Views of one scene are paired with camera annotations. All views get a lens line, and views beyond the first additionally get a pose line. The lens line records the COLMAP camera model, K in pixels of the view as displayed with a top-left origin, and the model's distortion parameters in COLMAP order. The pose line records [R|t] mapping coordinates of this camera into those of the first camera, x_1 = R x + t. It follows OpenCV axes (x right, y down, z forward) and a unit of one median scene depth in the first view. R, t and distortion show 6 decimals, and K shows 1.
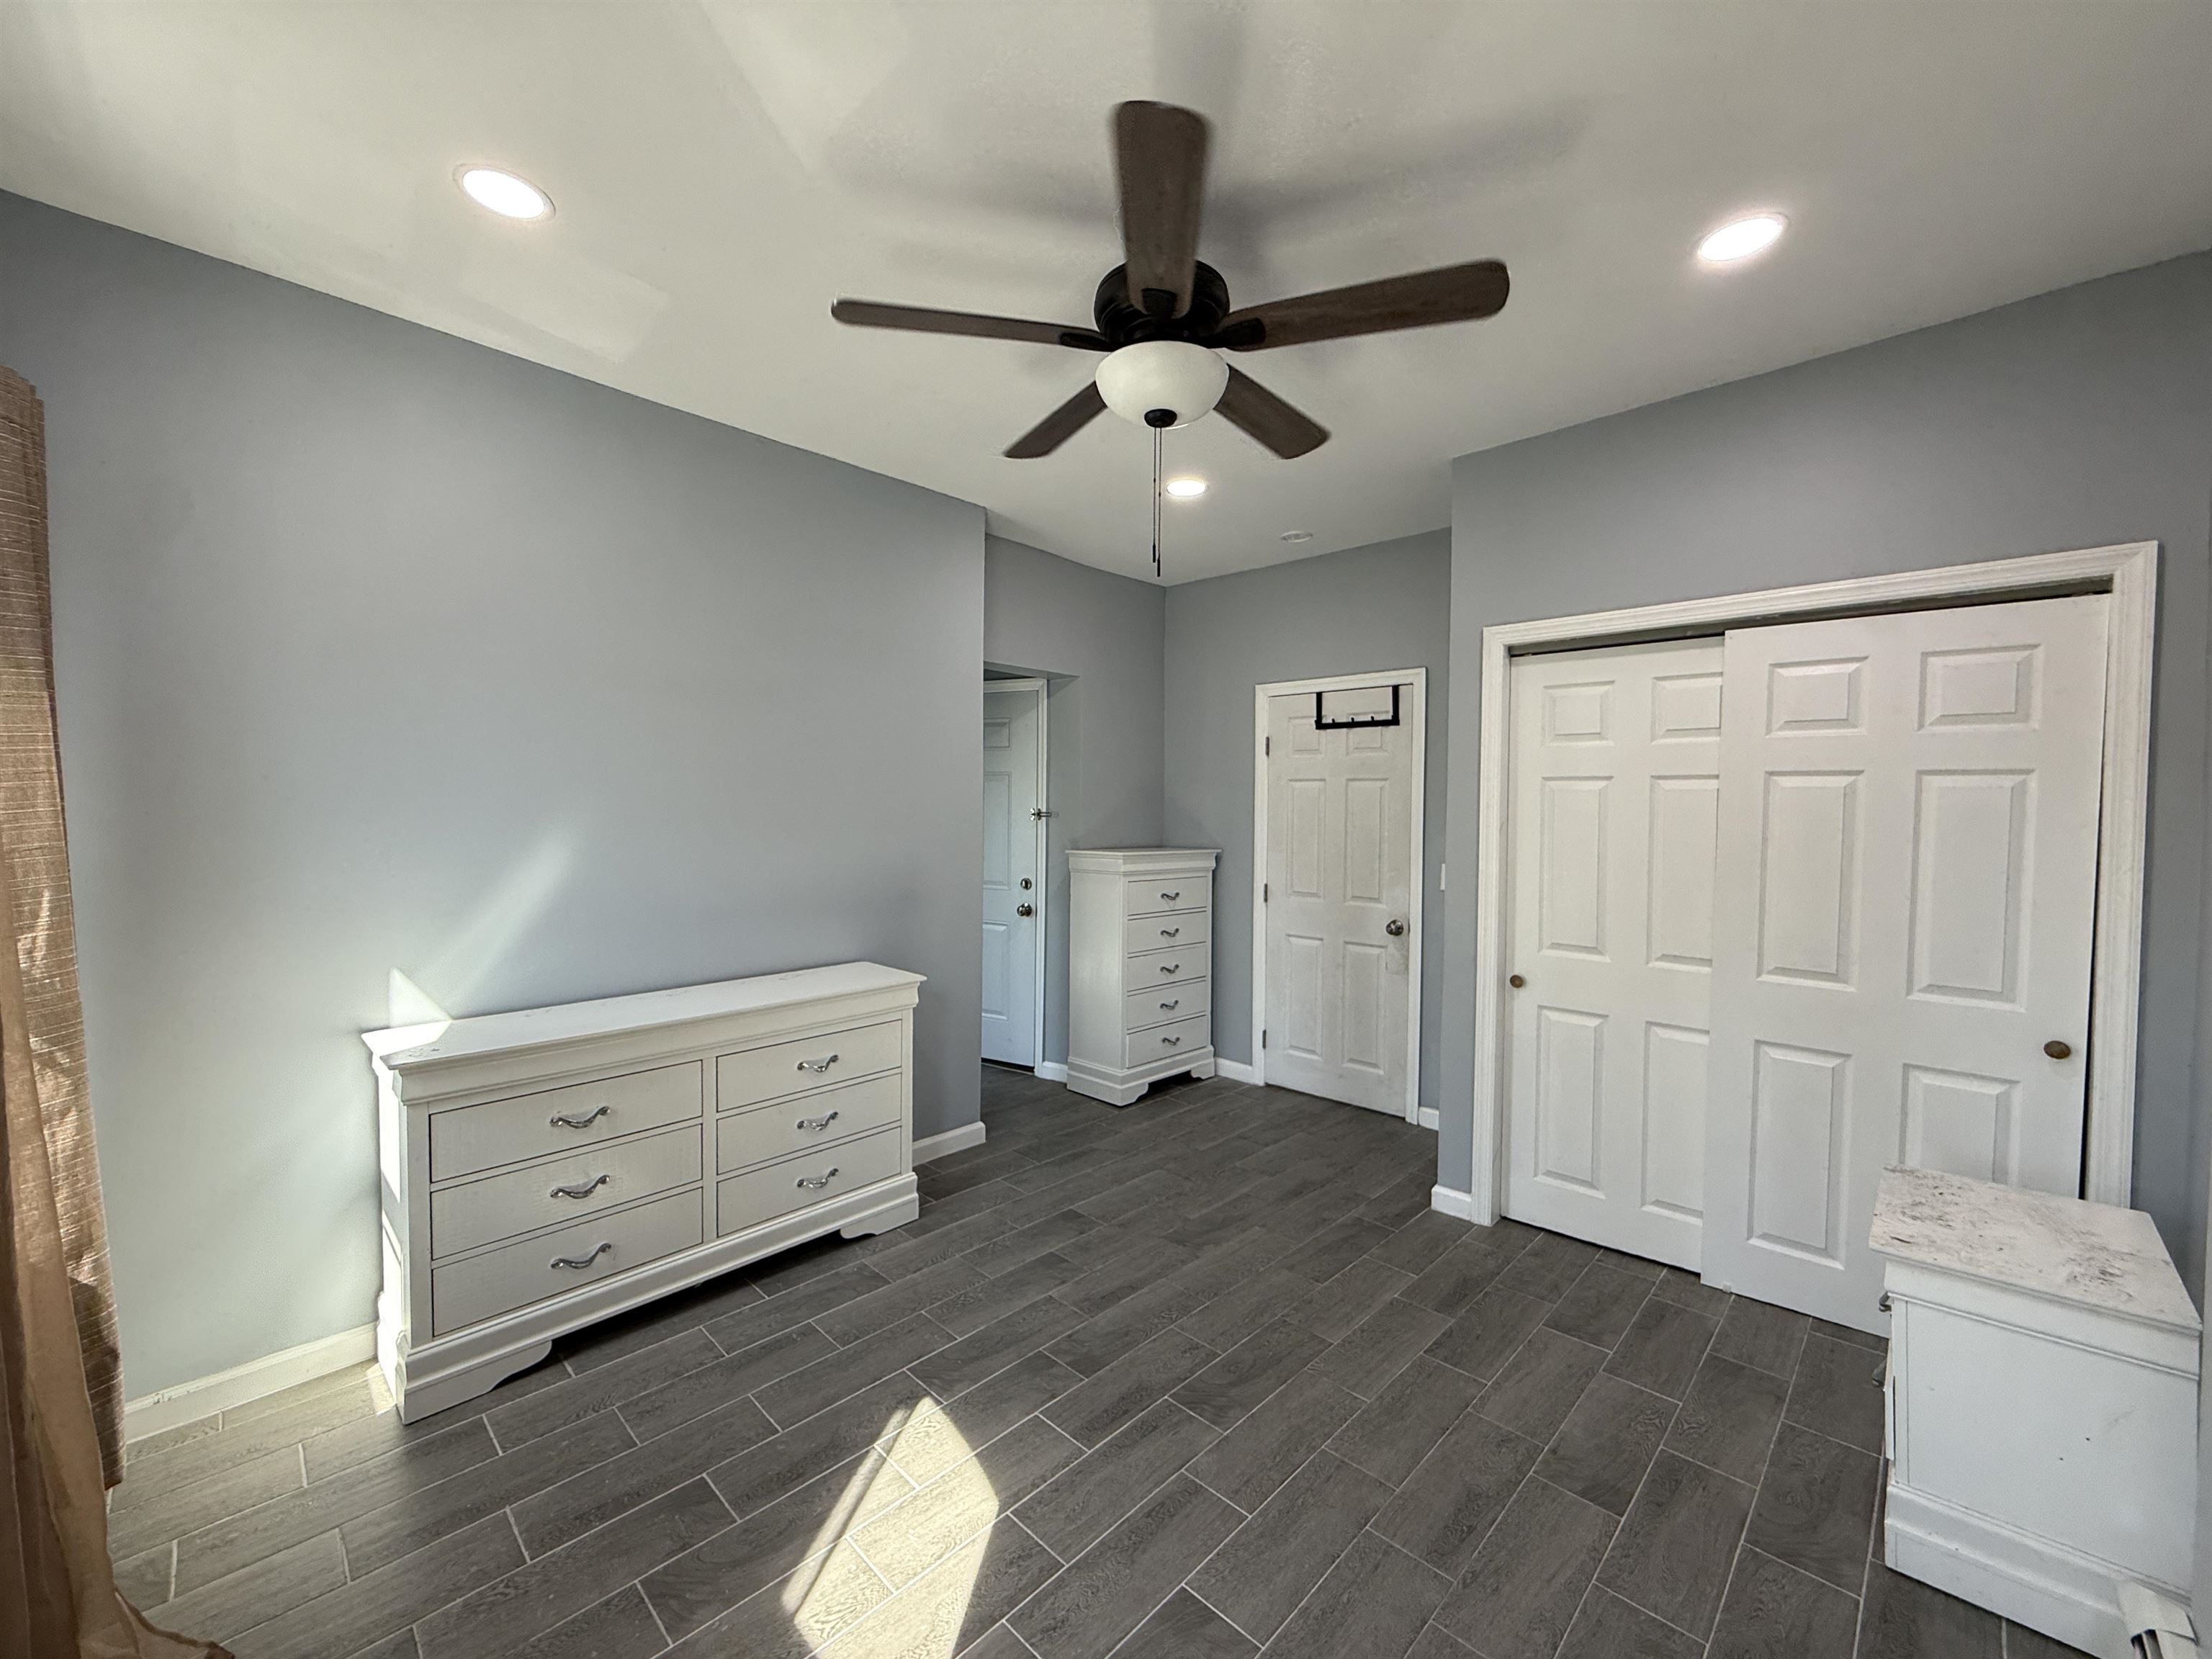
lens RADIAL K [[882.7, 0, 1114.2], [0, 882.7, 829.2], [0, 0, 1]] dist [-0.002077, 0.000419]
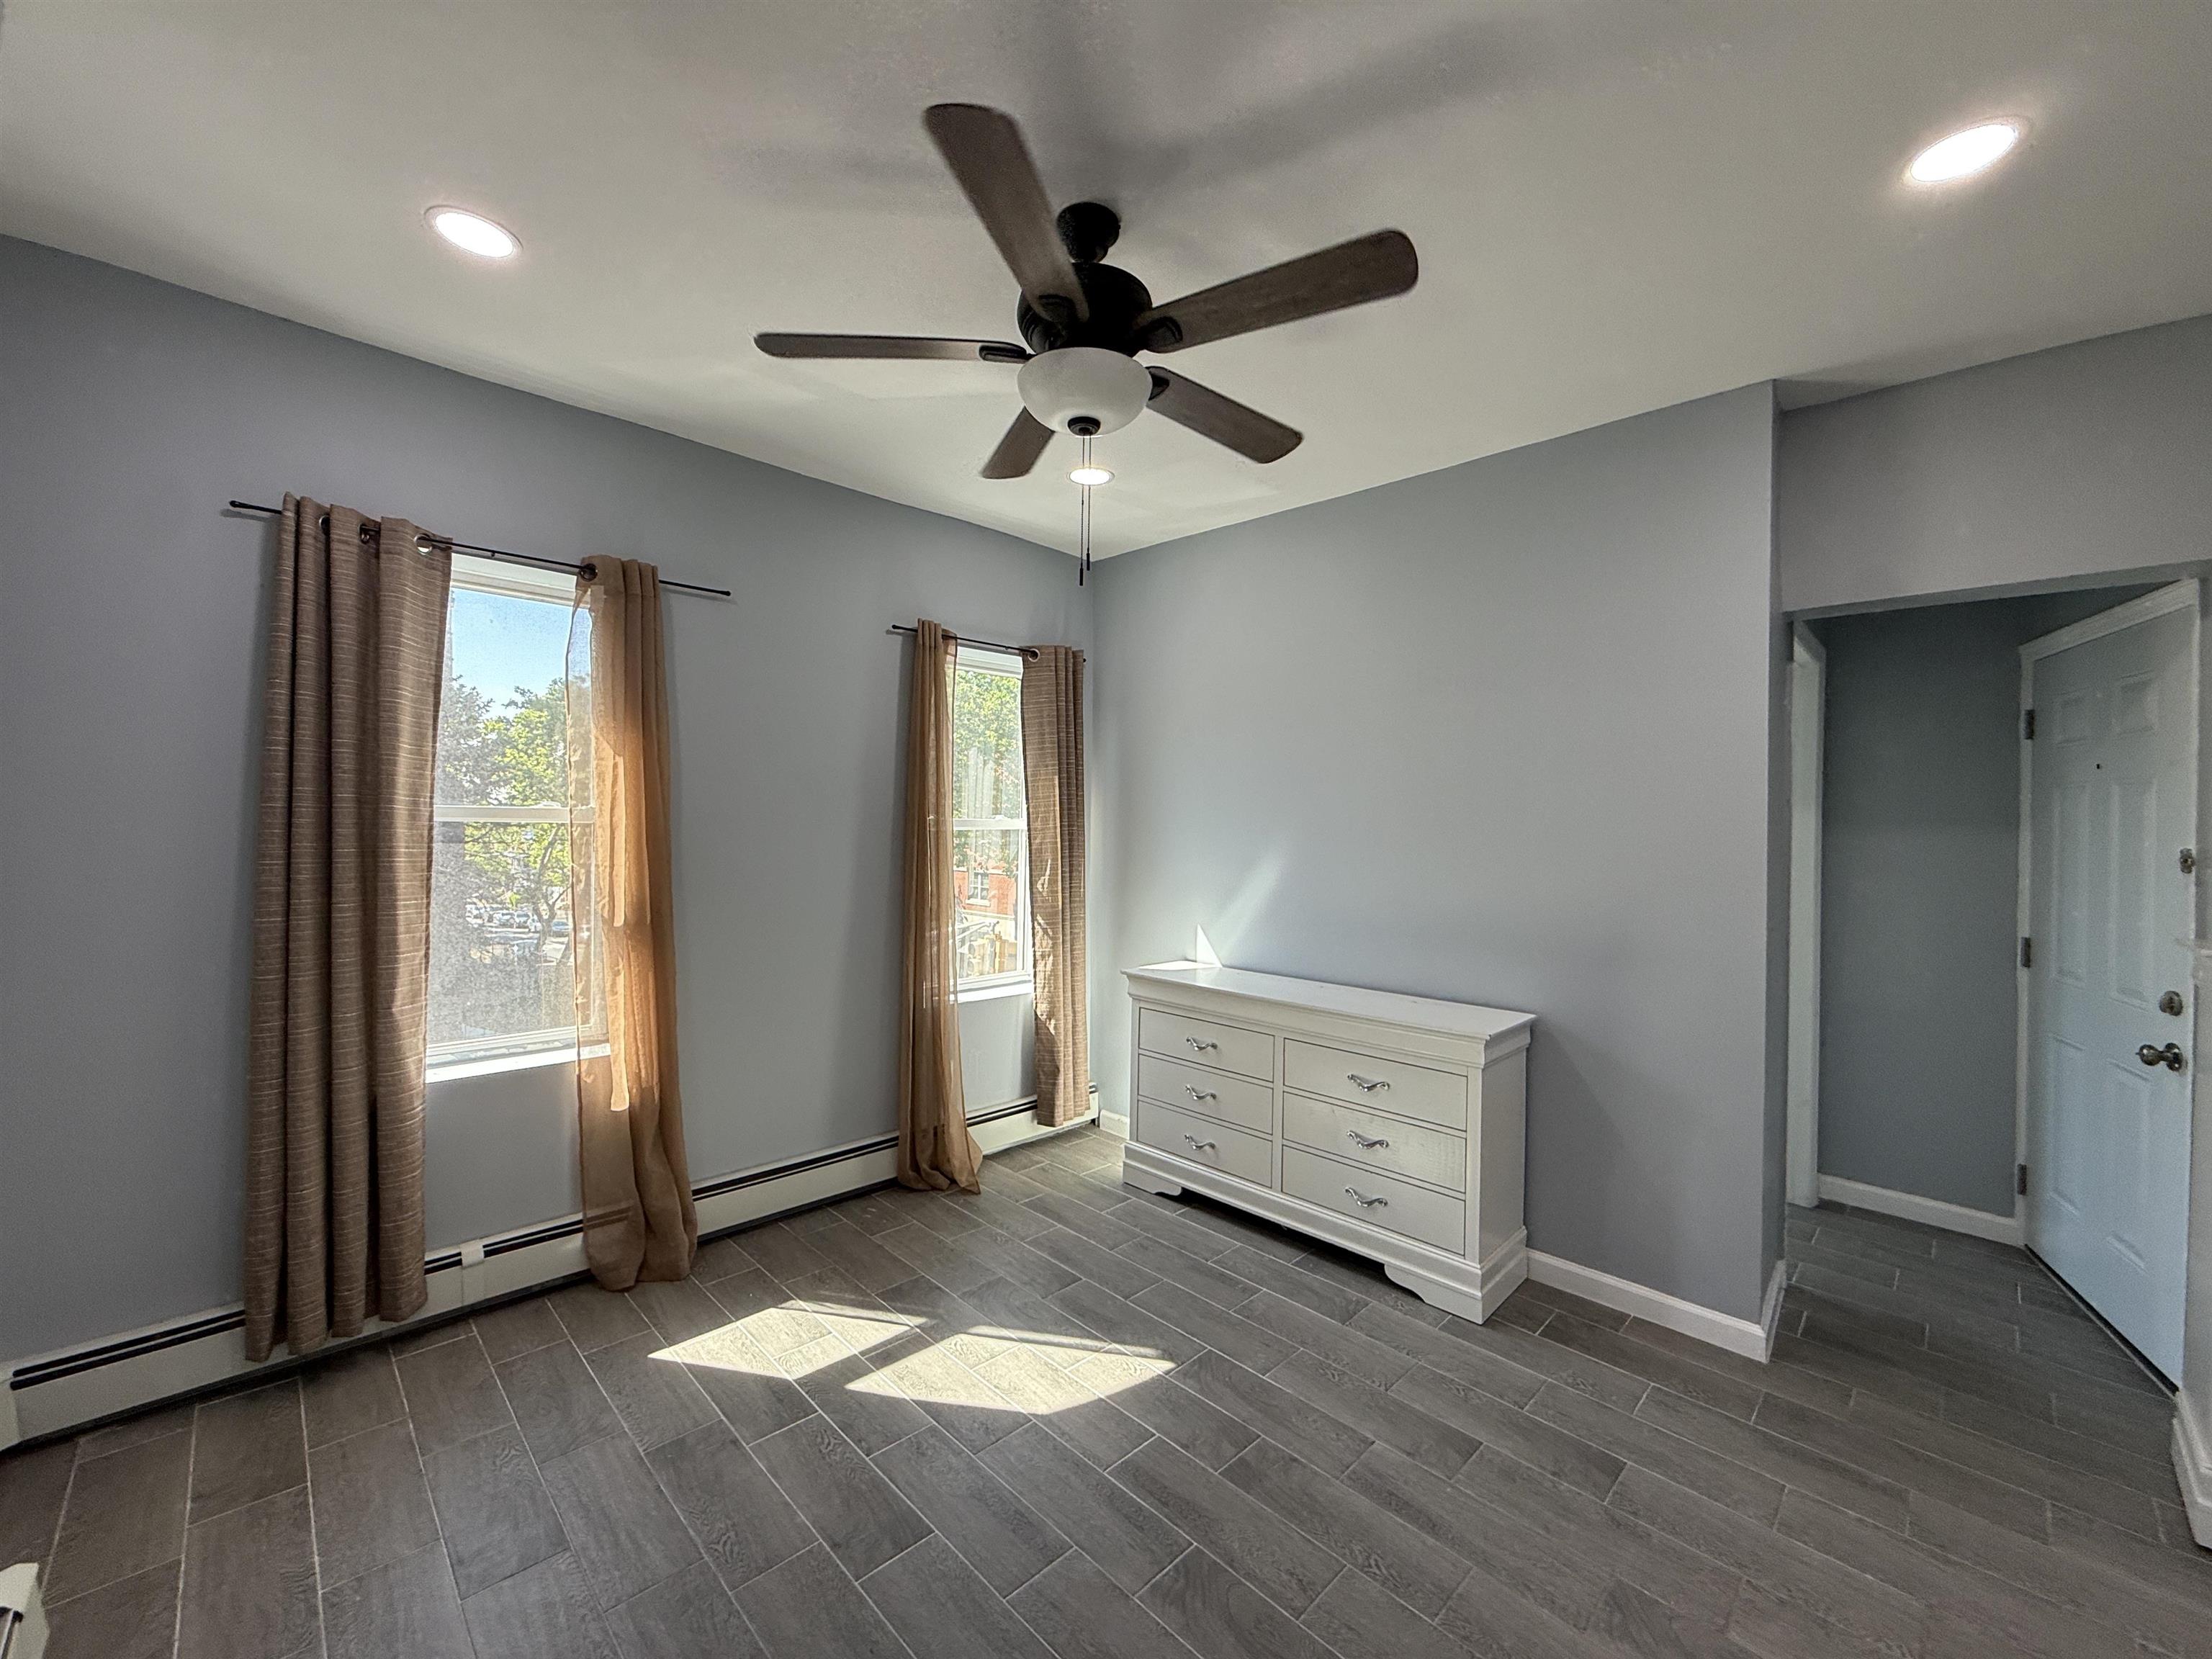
lens RADIAL K [[882.7, 0, 1096.6], [0, 882.7, 818.1], [0, 0, 1]] dist [-0.002077, 0.000419]
pose [[-0.029827, -0.016472, -0.999419, 0.904070], [-0.047050, 0.998779, -0.015058, -0.011408], [0.998447, 0.046574, -0.030565, 0.917189]]
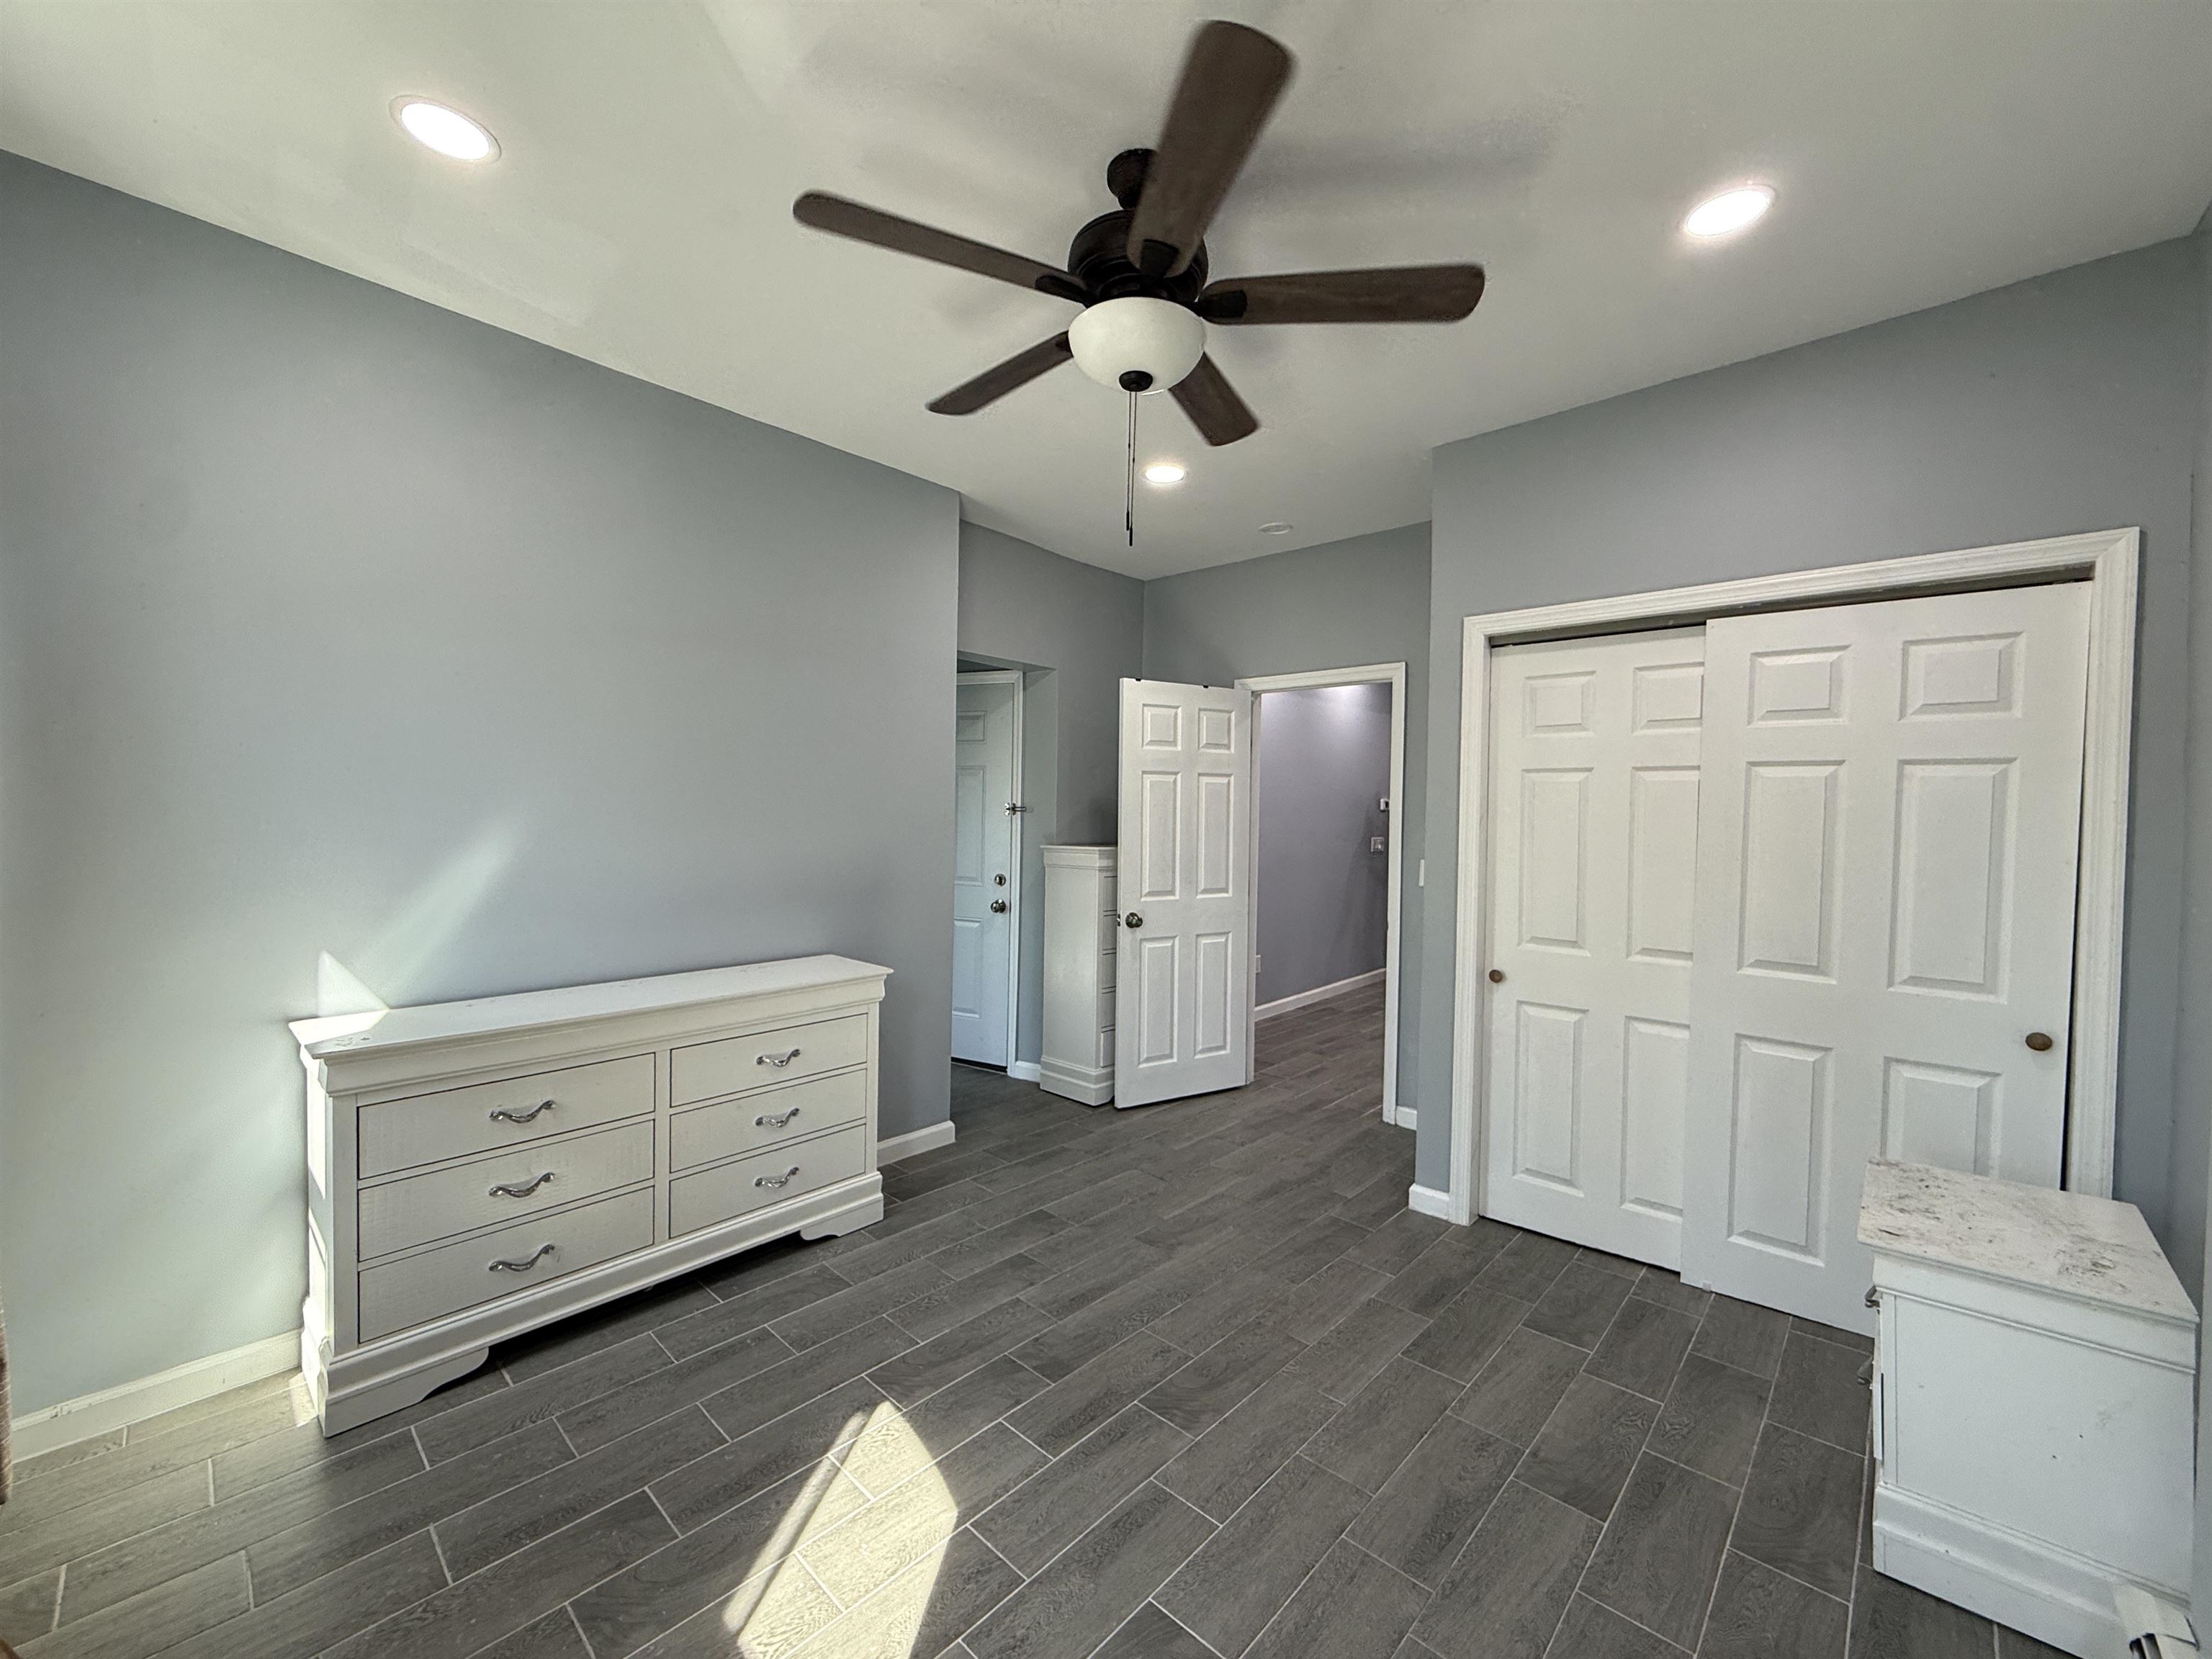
lens RADIAL K [[882.7, 0, 1114.4], [0, 882.7, 828.7], [0, 0, 1]] dist [-0.002077, 0.000419]
pose [[0.999705, 0.007187, 0.023186, 0.009104], [-0.007014, 0.999947, -0.007524, 0.026234], [-0.023238, 0.007359, 0.999703, 0.034527]]
